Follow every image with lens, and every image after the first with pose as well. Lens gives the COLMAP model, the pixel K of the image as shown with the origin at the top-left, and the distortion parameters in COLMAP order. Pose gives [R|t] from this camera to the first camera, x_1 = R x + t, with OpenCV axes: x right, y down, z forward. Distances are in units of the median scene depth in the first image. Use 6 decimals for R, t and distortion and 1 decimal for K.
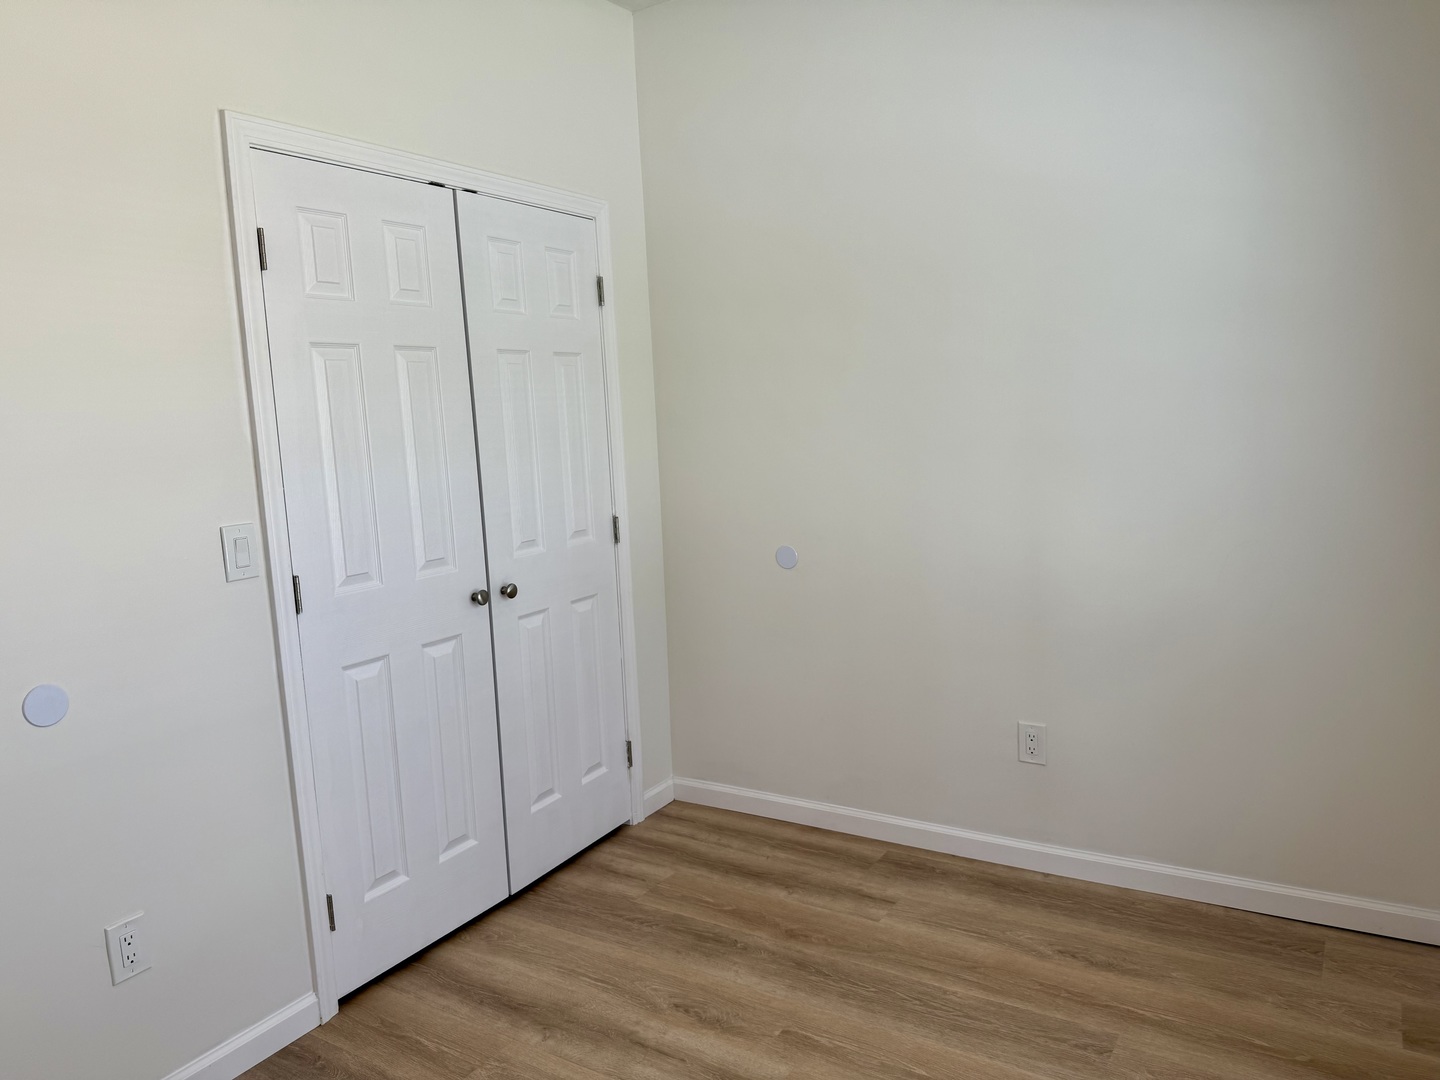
lens RADIAL K [[1017.6, 0, 717.7], [0, 1017.6, 541.1], [0, 0, 1]] dist [0.035711, -0.038486]
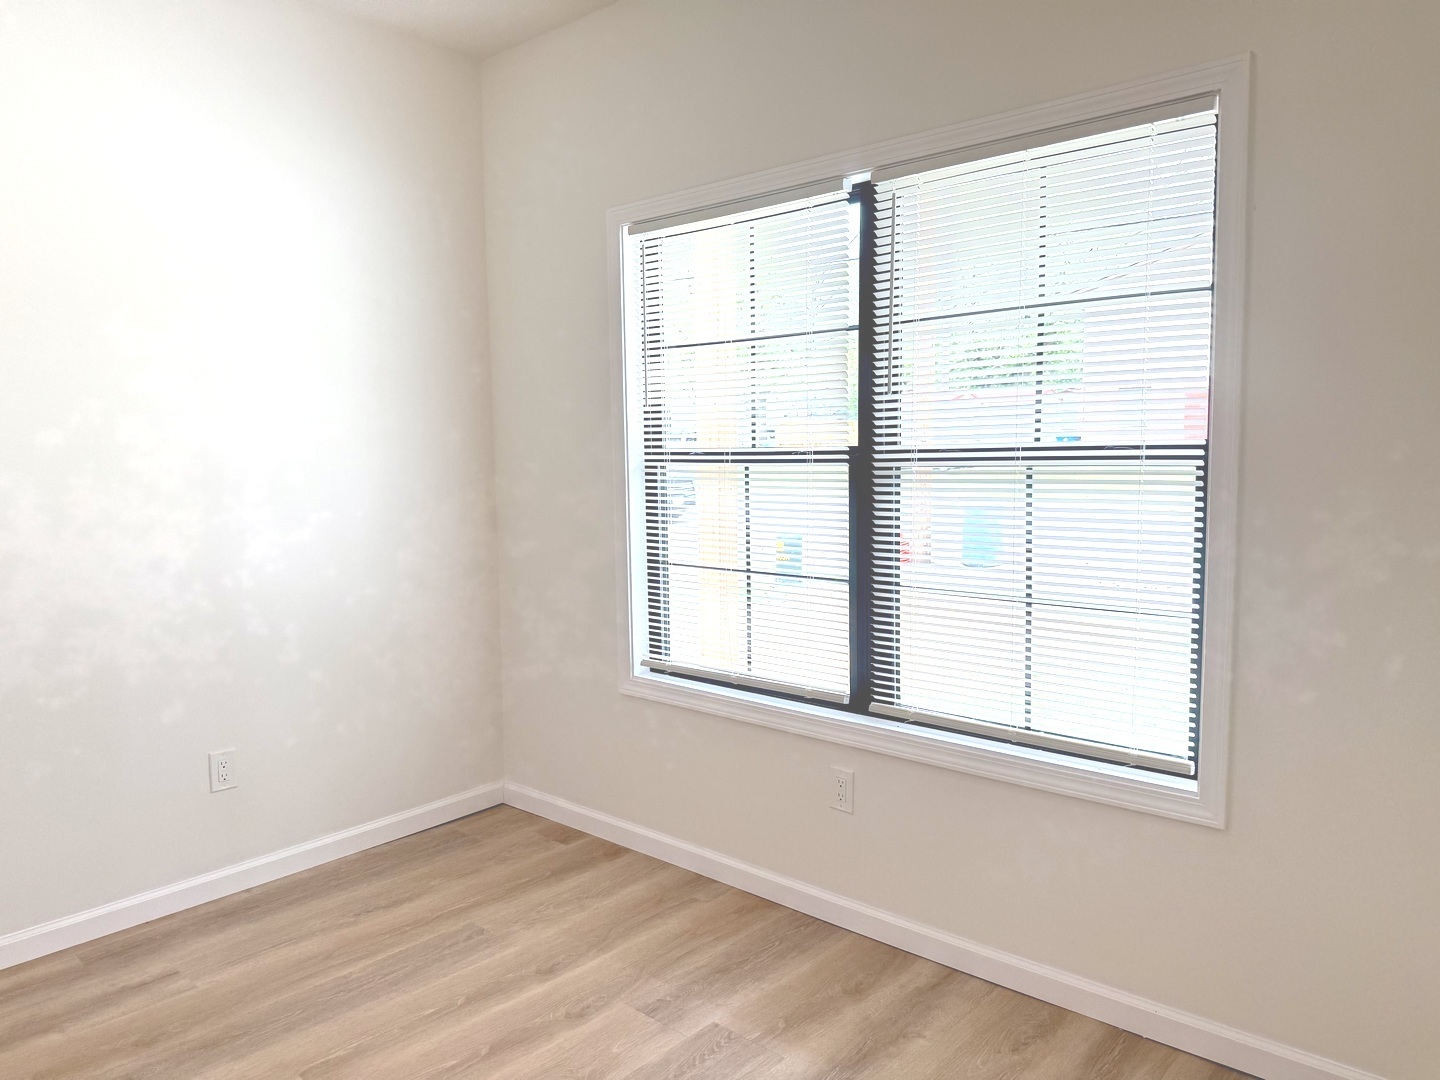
lens RADIAL K [[1017.6, 0, 715.0], [0, 1017.6, 549.8], [0, 0, 1]] dist [0.035711, -0.038486]
pose [[0.206123, -0.066919, 0.976235, -0.667948], [0.129832, 0.990709, 0.040498, -0.000941], [-0.969875, 0.118399, 0.212896, 0.308086]]
